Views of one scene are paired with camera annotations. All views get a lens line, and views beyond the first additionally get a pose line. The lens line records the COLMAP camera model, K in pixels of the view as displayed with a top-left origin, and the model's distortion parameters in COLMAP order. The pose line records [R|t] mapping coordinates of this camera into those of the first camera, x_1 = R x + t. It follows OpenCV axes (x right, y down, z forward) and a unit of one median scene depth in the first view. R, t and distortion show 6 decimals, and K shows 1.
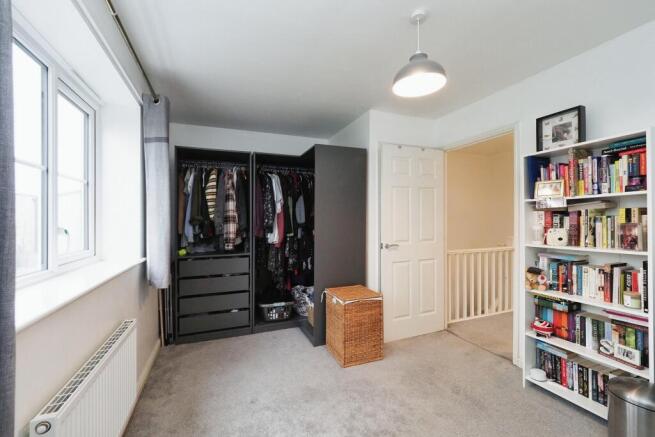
lens RADIAL K [[274.8, 0, 327.5], [0, 274.8, 218.5], [0, 0, 1]] dist [-0.001550, -0.000327]
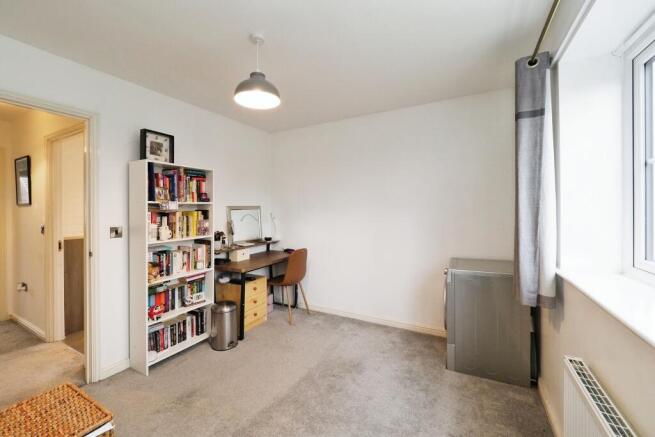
lens RADIAL K [[271.4, 0, 329.1], [0, 271.4, 209.0], [0, 0, 1]] dist [-0.000084, -0.000053]
pose [[-0.624492, 0.002064, 0.781028, -0.632617], [0.000695, 0.999998, -0.002086, -0.041513], [-0.781031, -0.000760, -0.624492, 1.240418]]
